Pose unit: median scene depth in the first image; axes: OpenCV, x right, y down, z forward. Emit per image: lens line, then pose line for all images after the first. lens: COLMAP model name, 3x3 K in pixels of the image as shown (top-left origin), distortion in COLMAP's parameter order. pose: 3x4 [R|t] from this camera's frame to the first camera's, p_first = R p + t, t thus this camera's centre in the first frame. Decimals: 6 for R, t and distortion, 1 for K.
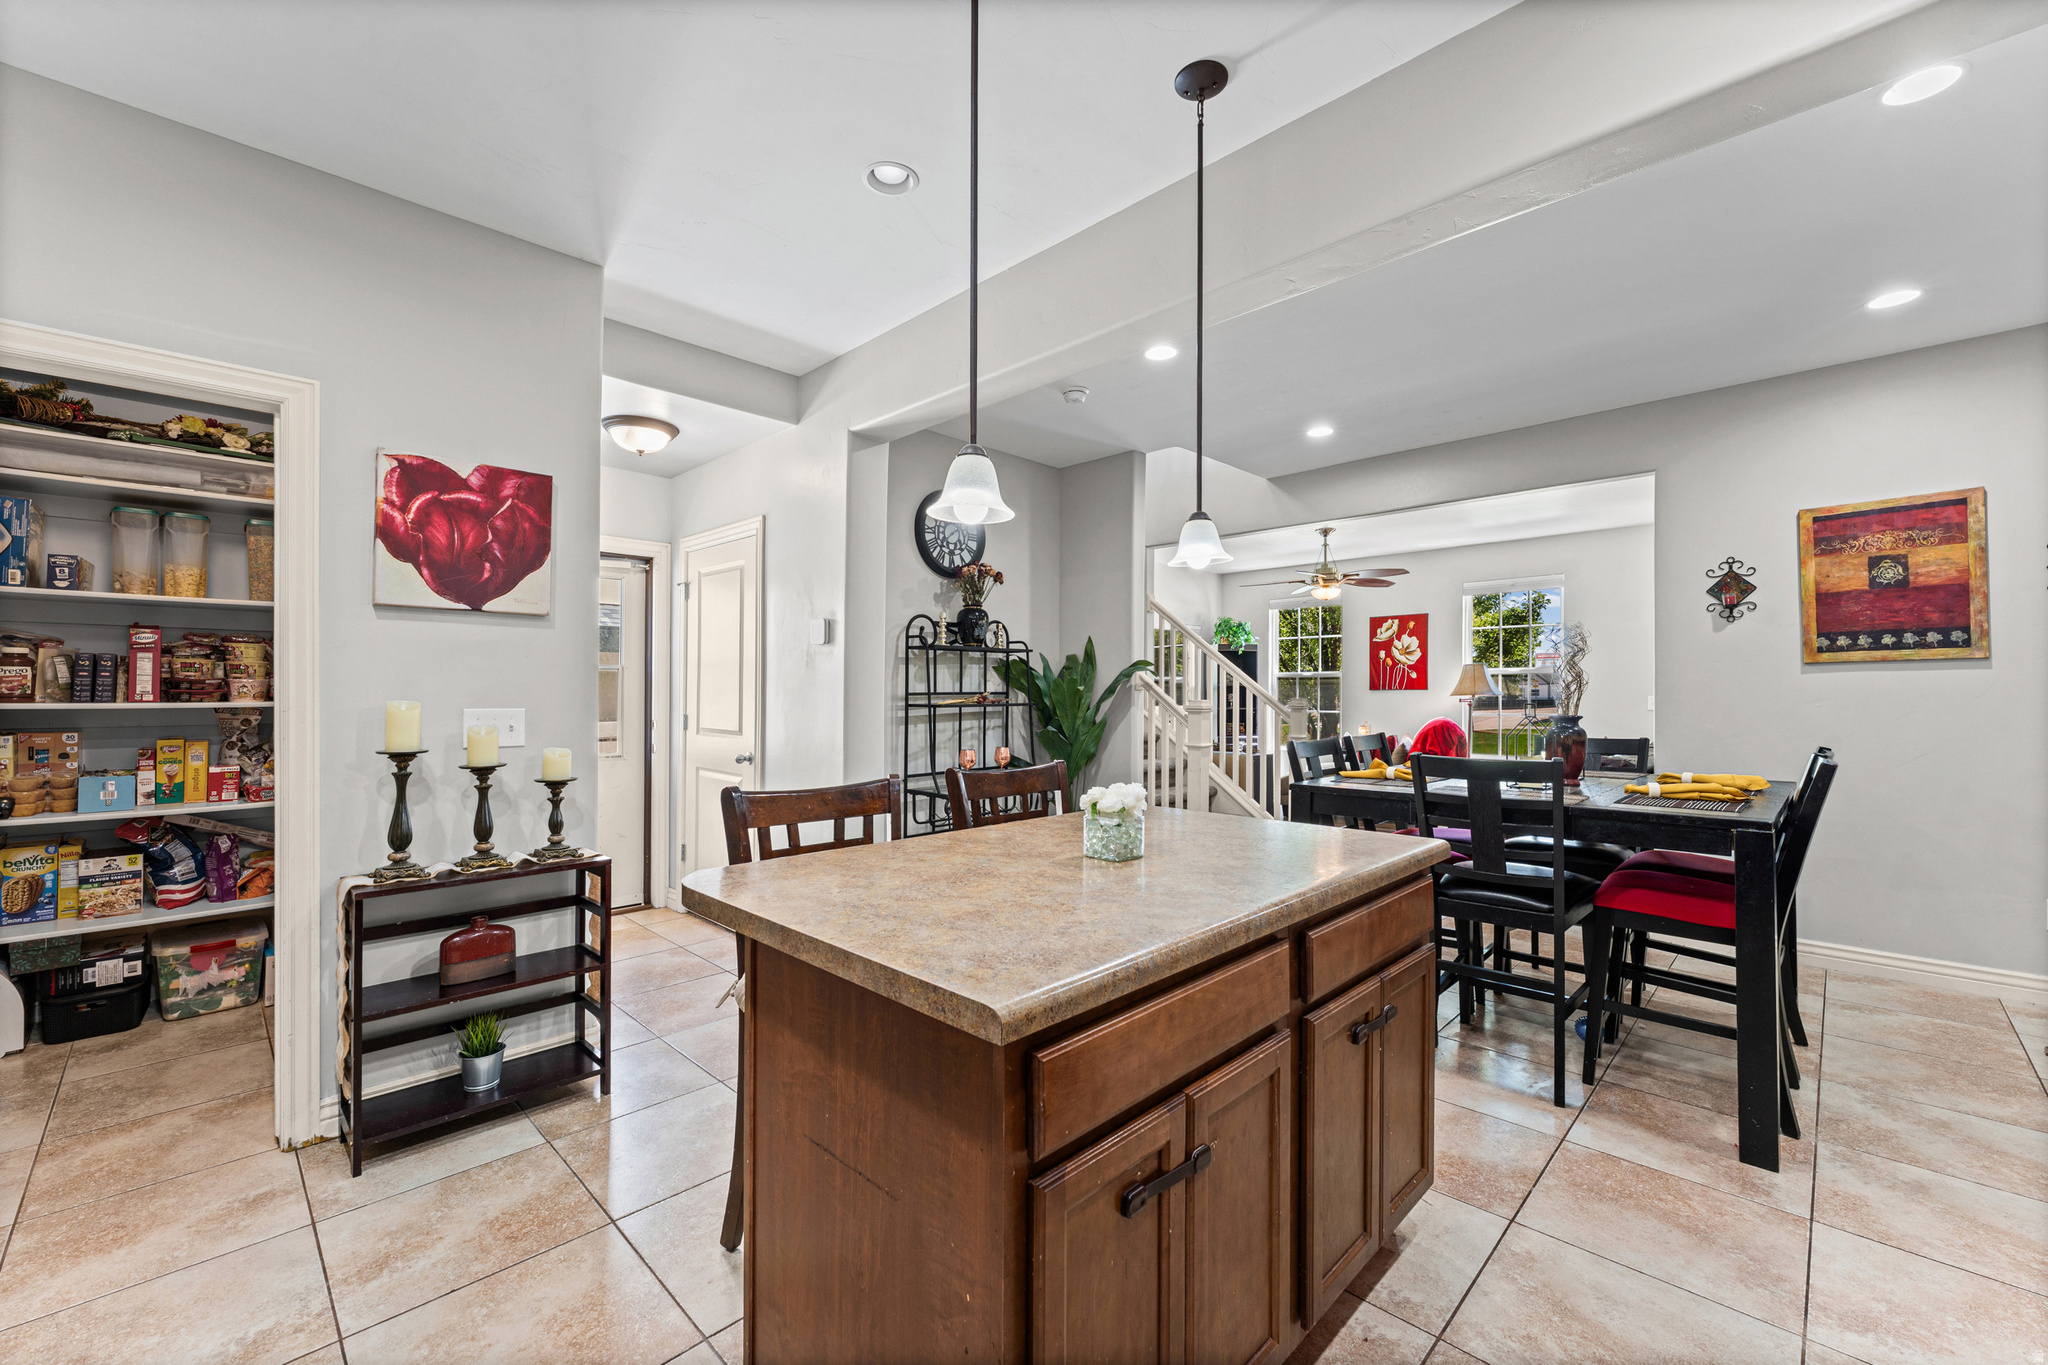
lens RADIAL K [[827.2, 0, 1011.7], [0, 827.2, 698.9], [0, 0, 1]] dist [-0.000252, 0.000496]
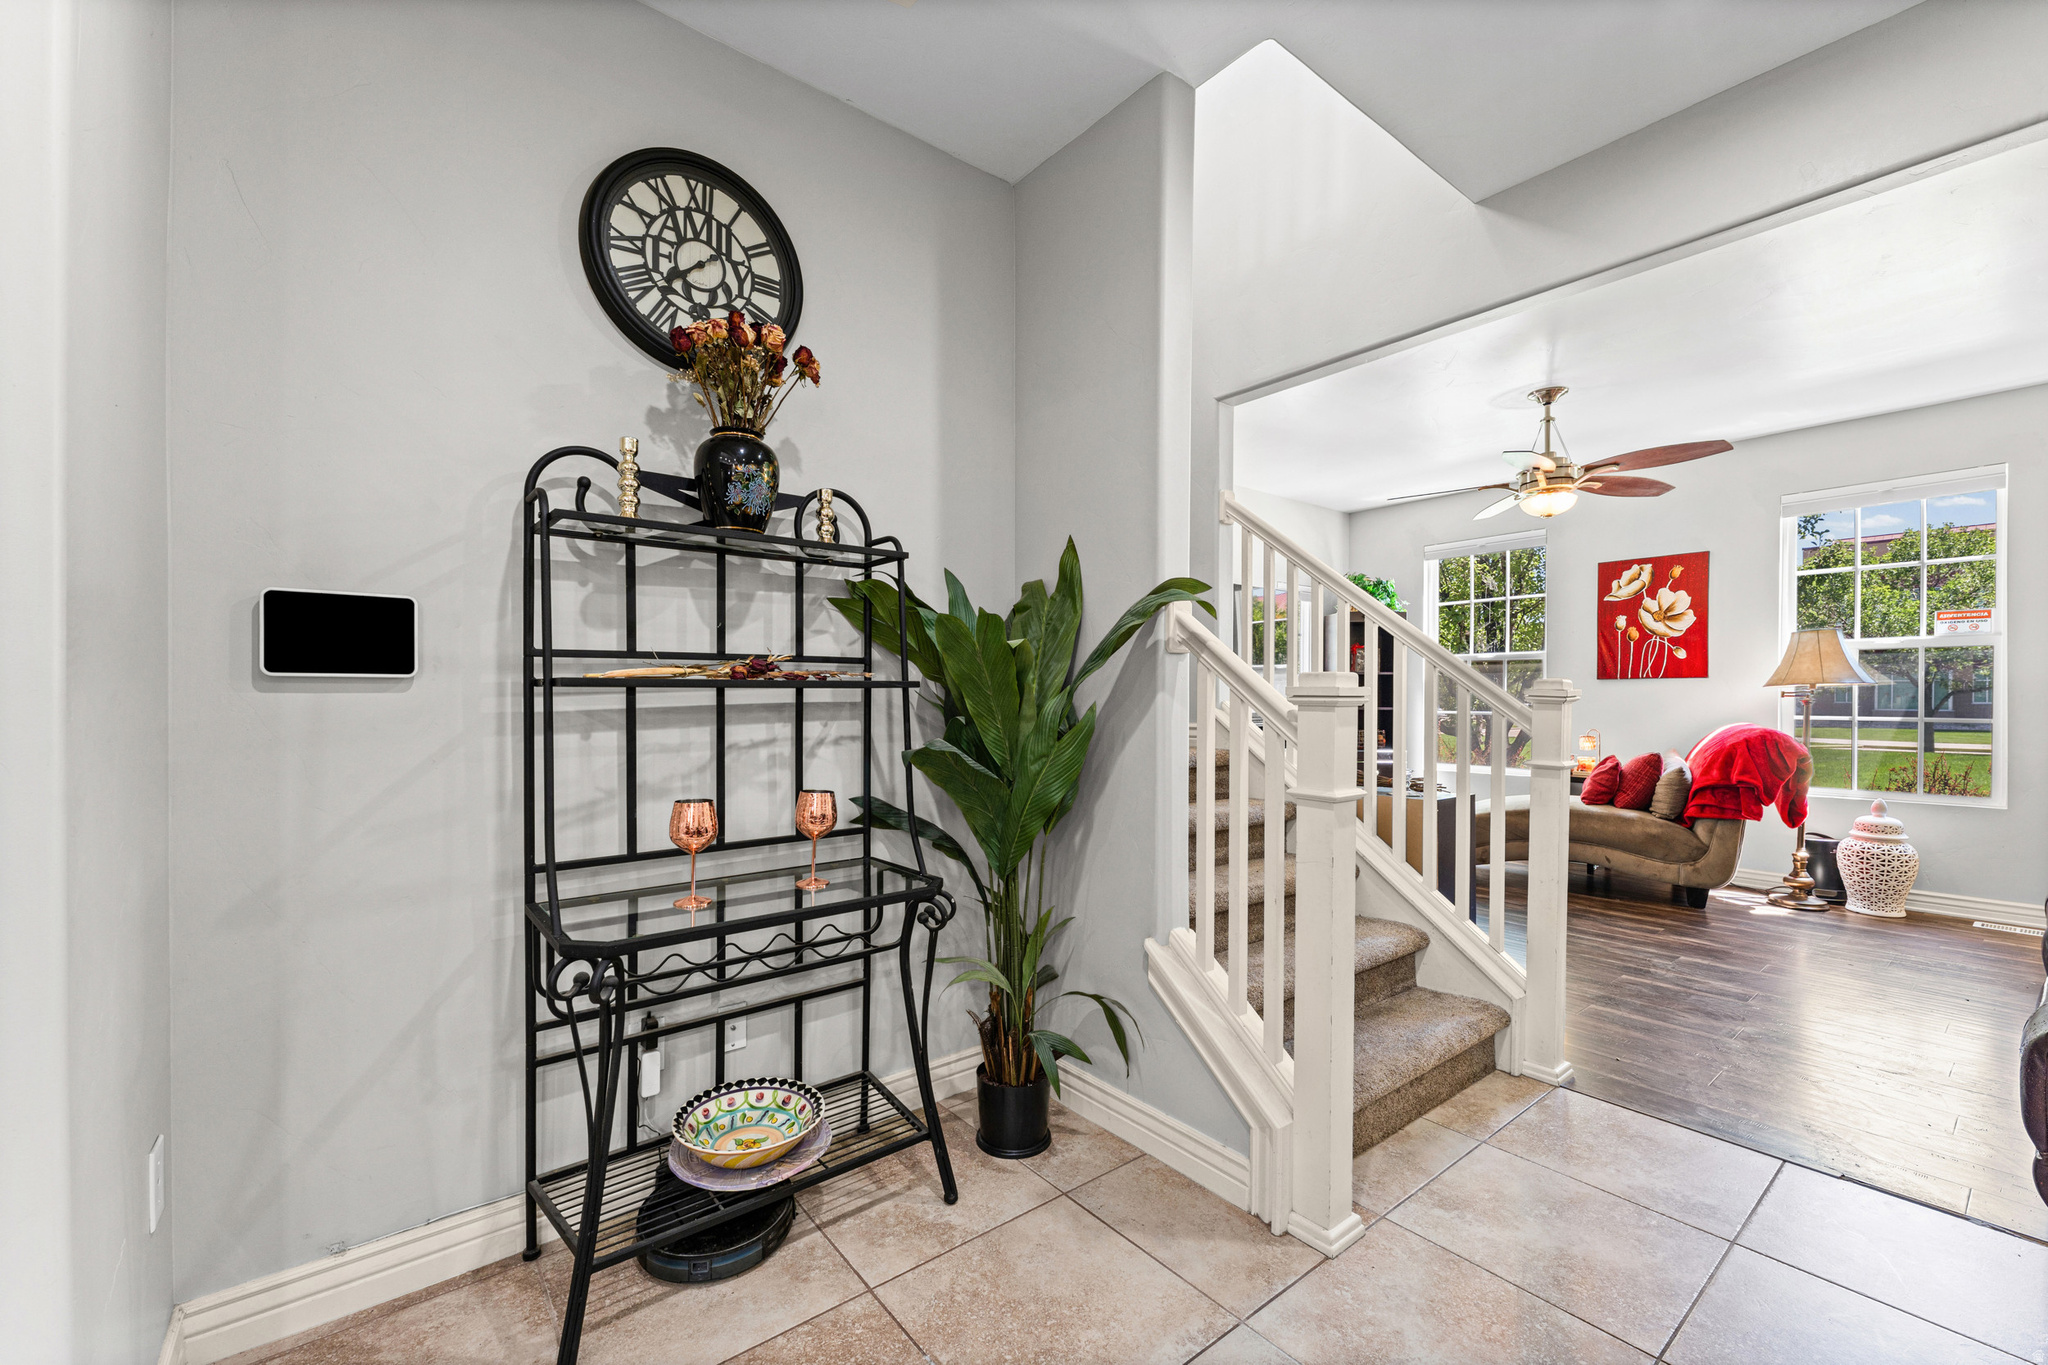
lens RADIAL K [[827.2, 0, 1012.4], [0, 827.2, 702.1], [0, 0, 1]] dist [-0.000252, 0.000496]
pose [[0.992392, 0.004511, -0.123033, 0.123130], [-0.004393, 0.999990, 0.001230, 0.014227], [0.123037, -0.000680, 0.992402, 0.572650]]
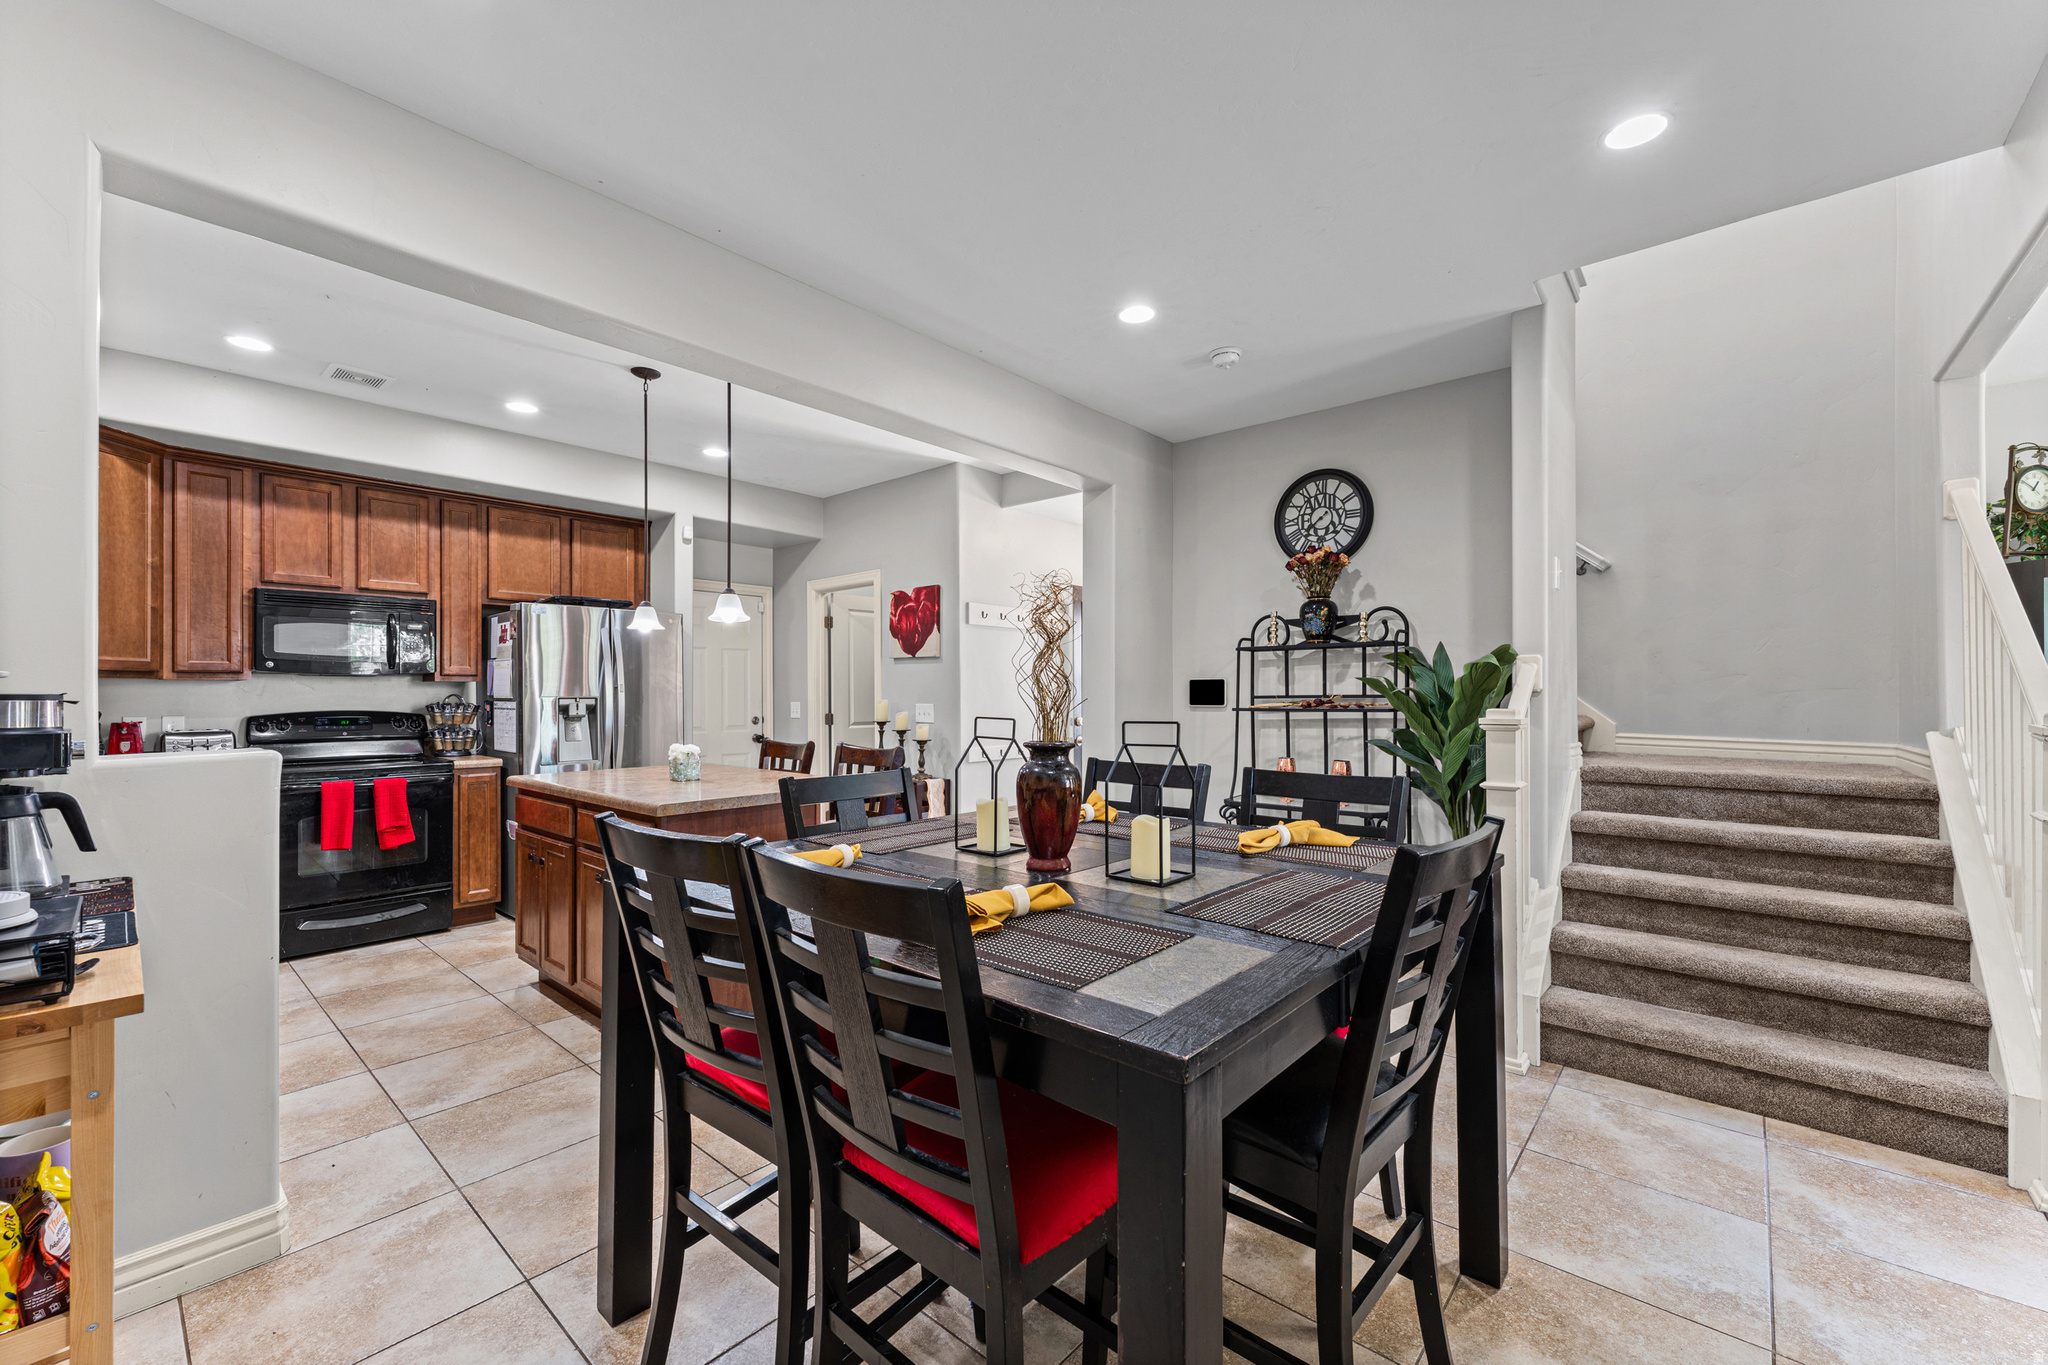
lens RADIAL K [[827.2, 0, 1030.2], [0, 827.2, 693.4], [0, 0, 1]] dist [-0.000252, 0.000496]
pose [[0.065602, -0.001211, -0.997845, 0.750401], [-0.004013, 0.999991, -0.001477, -0.006041], [0.997838, 0.004101, 0.065596, 0.585196]]
